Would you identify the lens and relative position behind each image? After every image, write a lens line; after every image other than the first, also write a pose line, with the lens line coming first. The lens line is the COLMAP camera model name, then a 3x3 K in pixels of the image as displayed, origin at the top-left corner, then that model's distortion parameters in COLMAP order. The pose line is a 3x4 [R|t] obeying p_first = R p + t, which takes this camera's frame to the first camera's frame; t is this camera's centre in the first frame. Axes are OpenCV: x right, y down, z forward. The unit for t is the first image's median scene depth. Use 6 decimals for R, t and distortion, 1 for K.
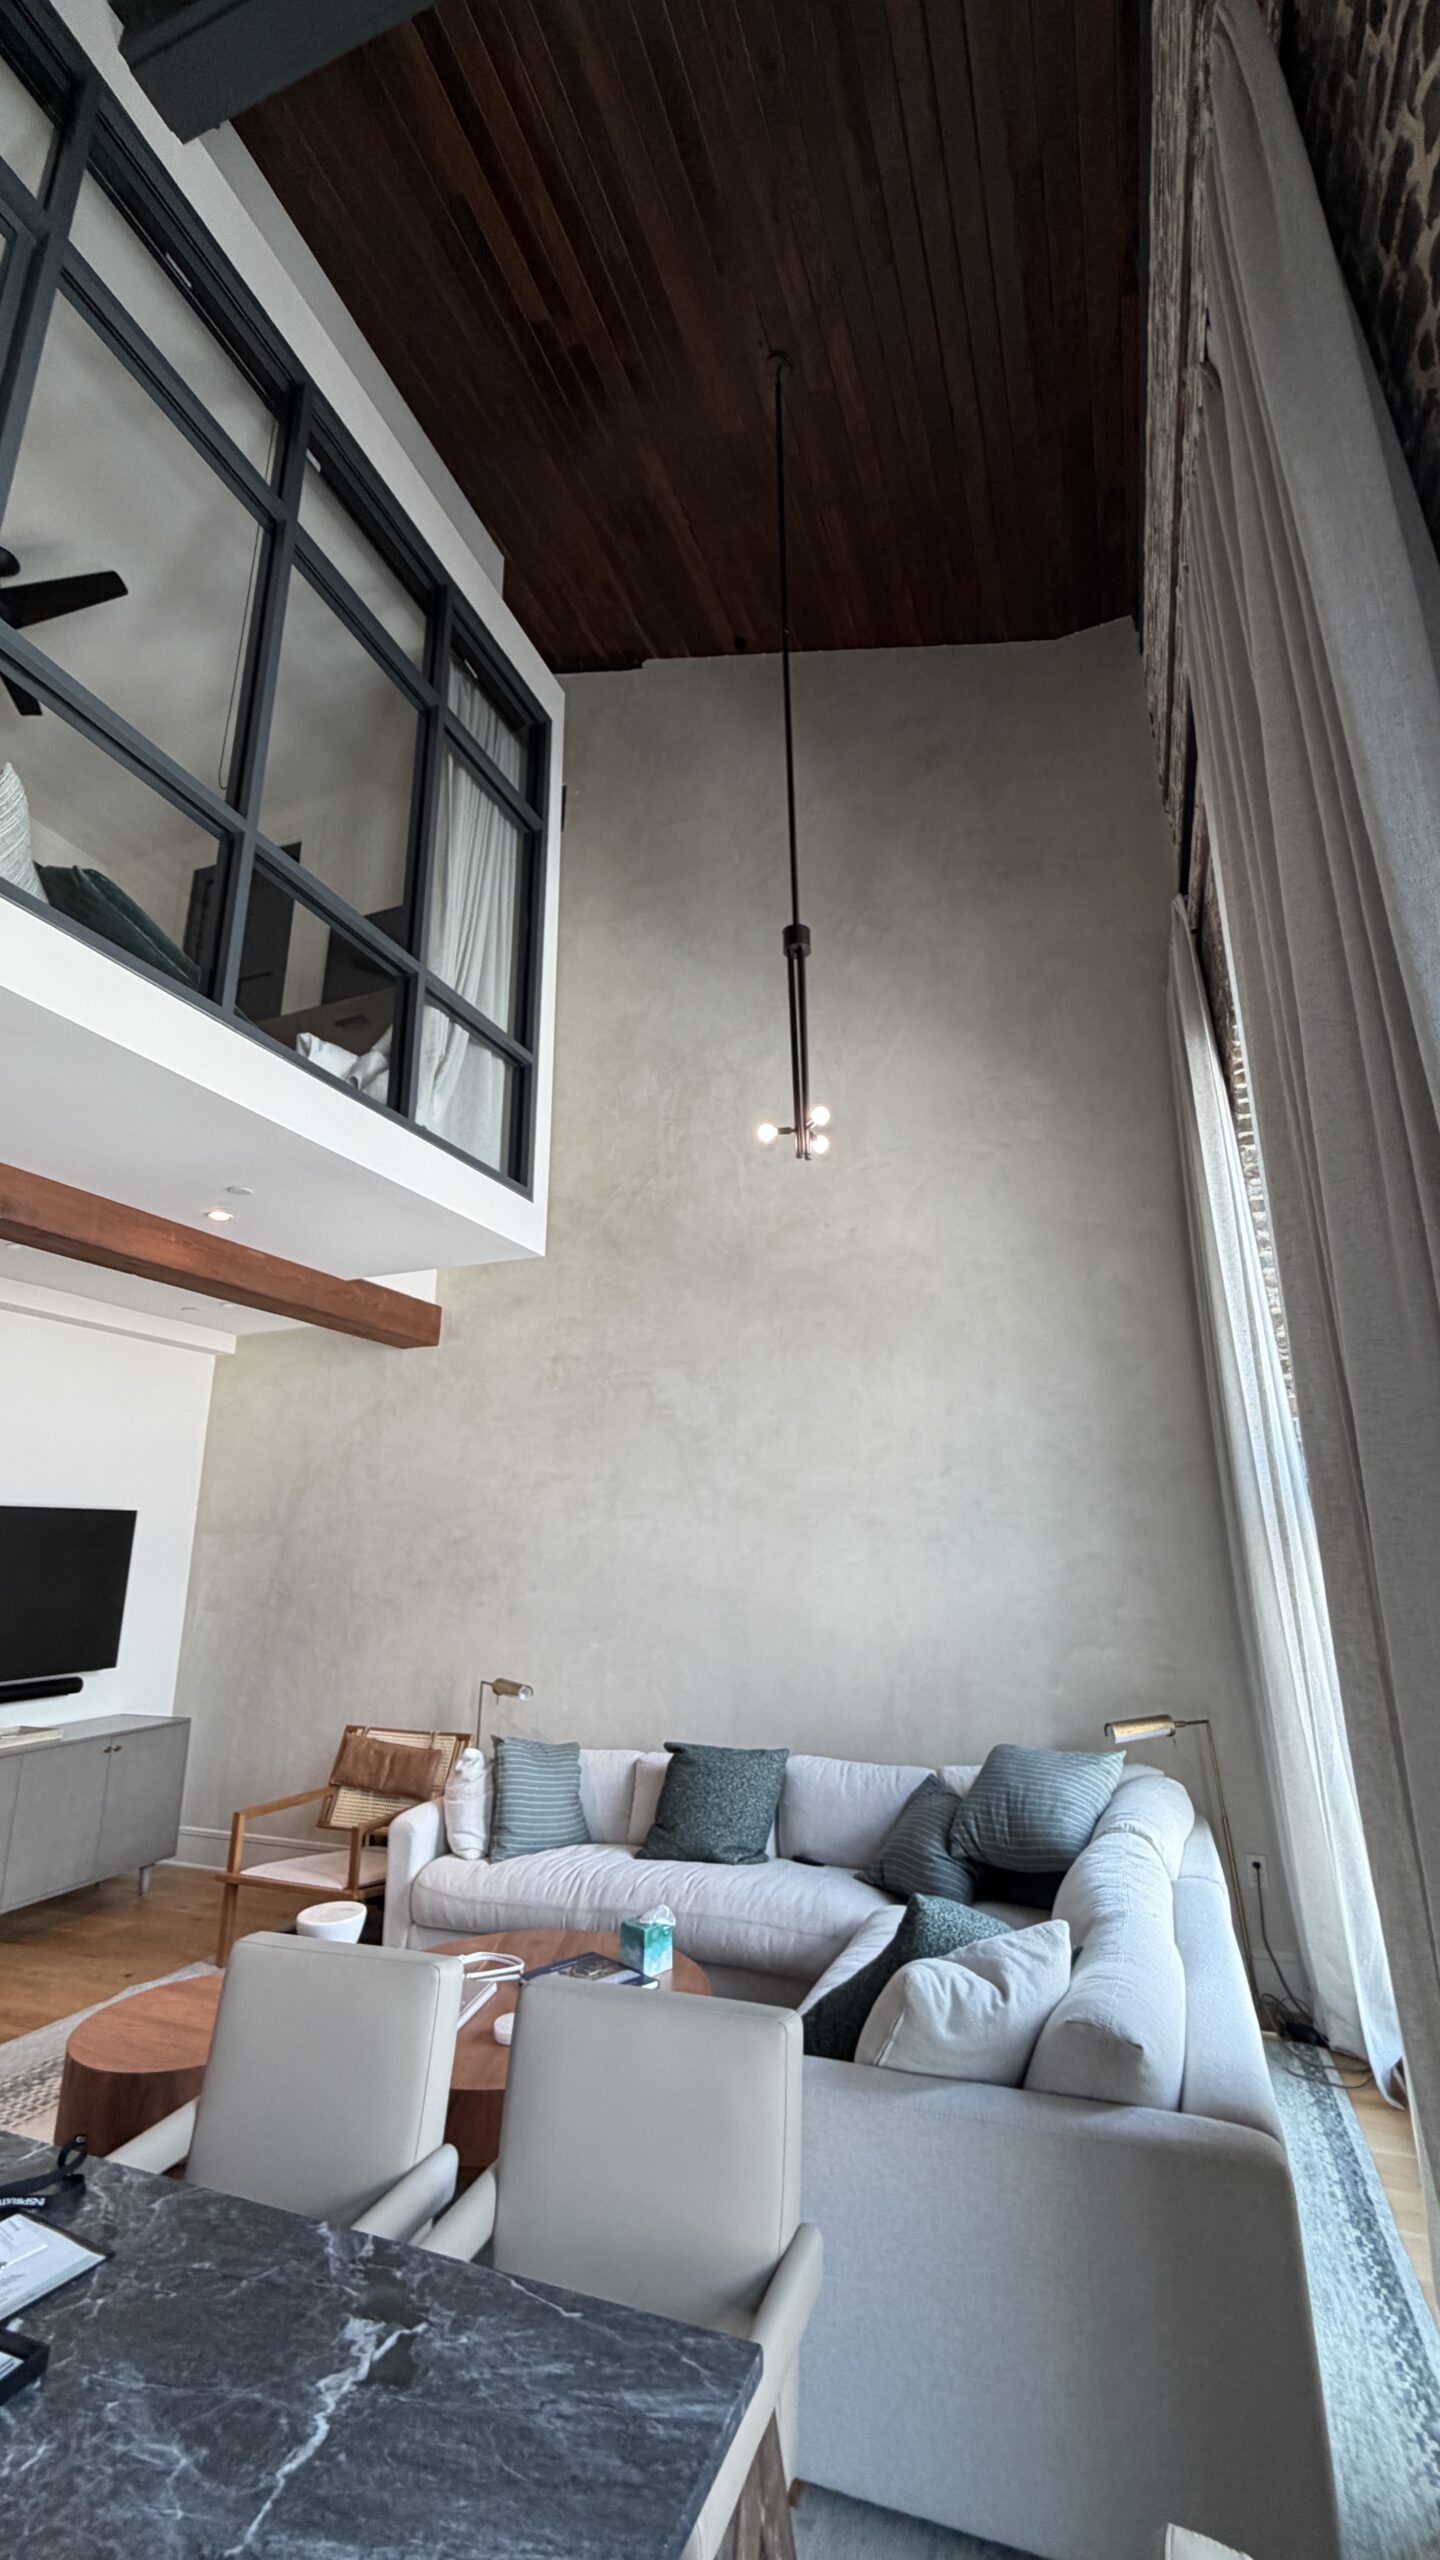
lens RADIAL K [[1025.8, 0, 723.2], [0, 1025.8, 1278.7], [0, 0, 1]] dist [-0.002777, 0.000272]
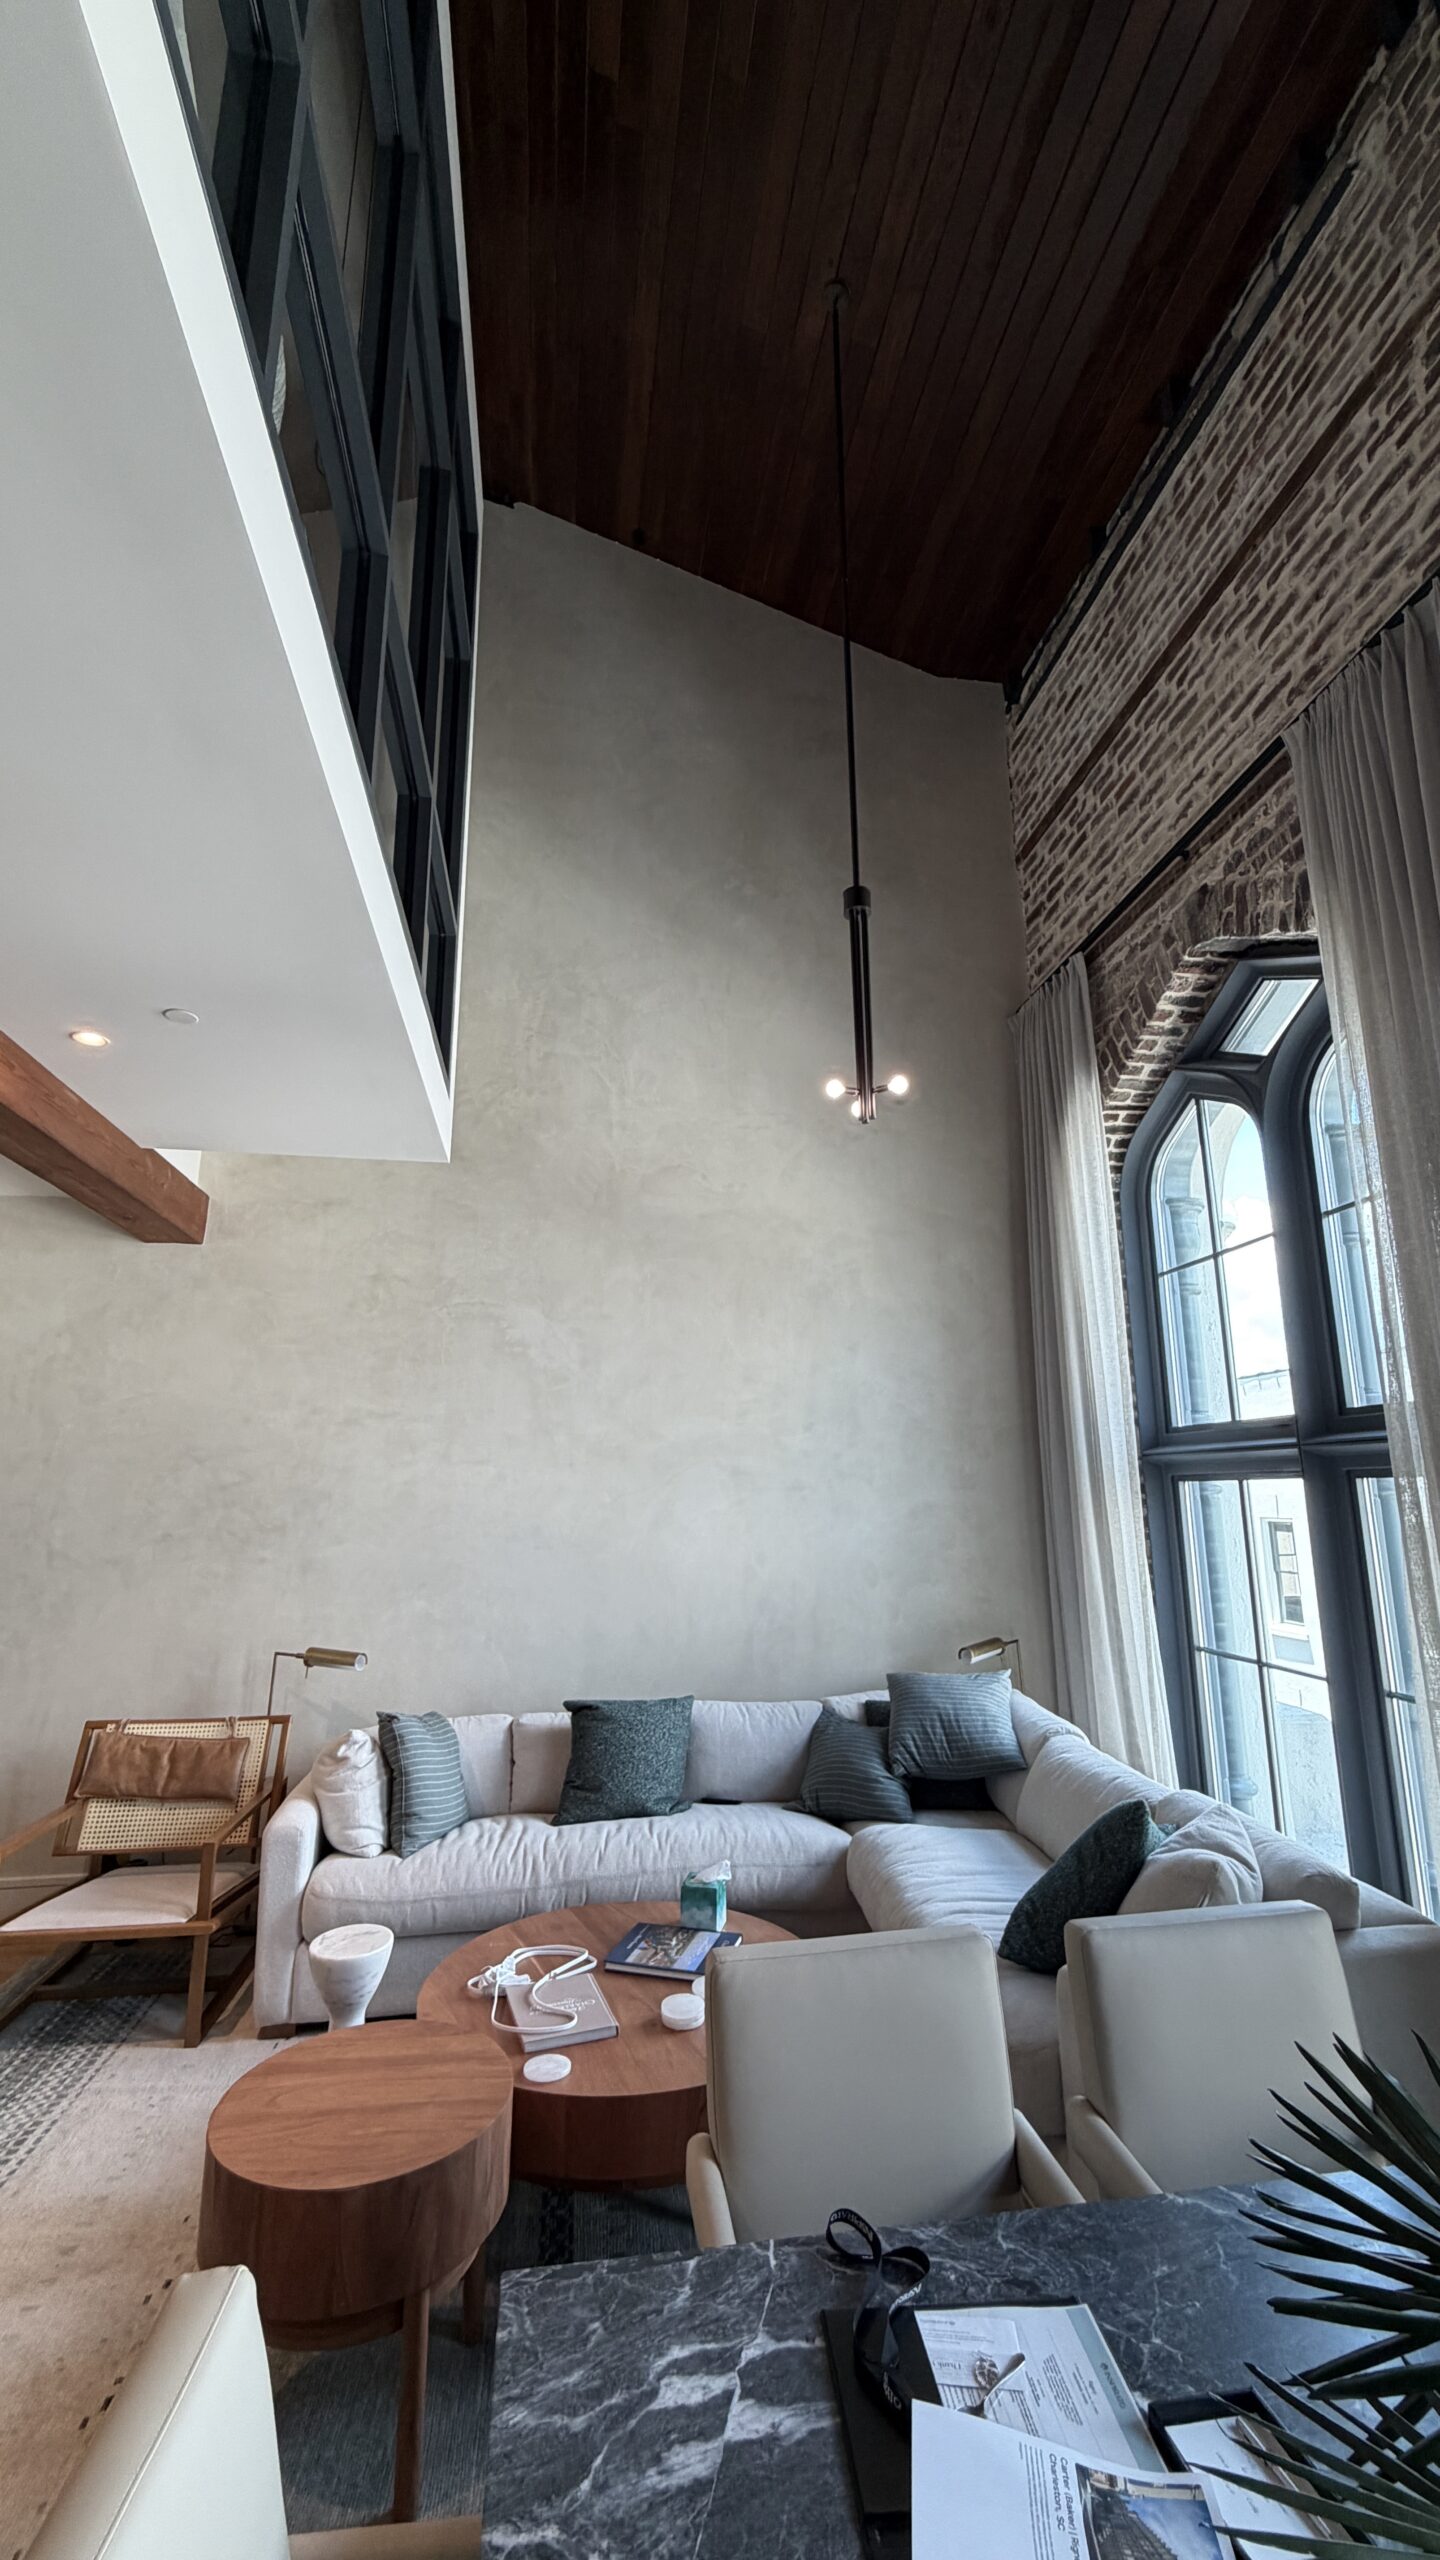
lens RADIAL K [[1025.8, 0, 724.8], [0, 1025.8, 1277.9], [0, 0, 1]] dist [-0.002777, 0.000272]
pose [[0.860842, 0.109359, 0.496983, -0.391734], [-0.134927, 0.990731, 0.015706, 0.029033], [-0.490659, -0.080577, 0.867618, 0.126650]]
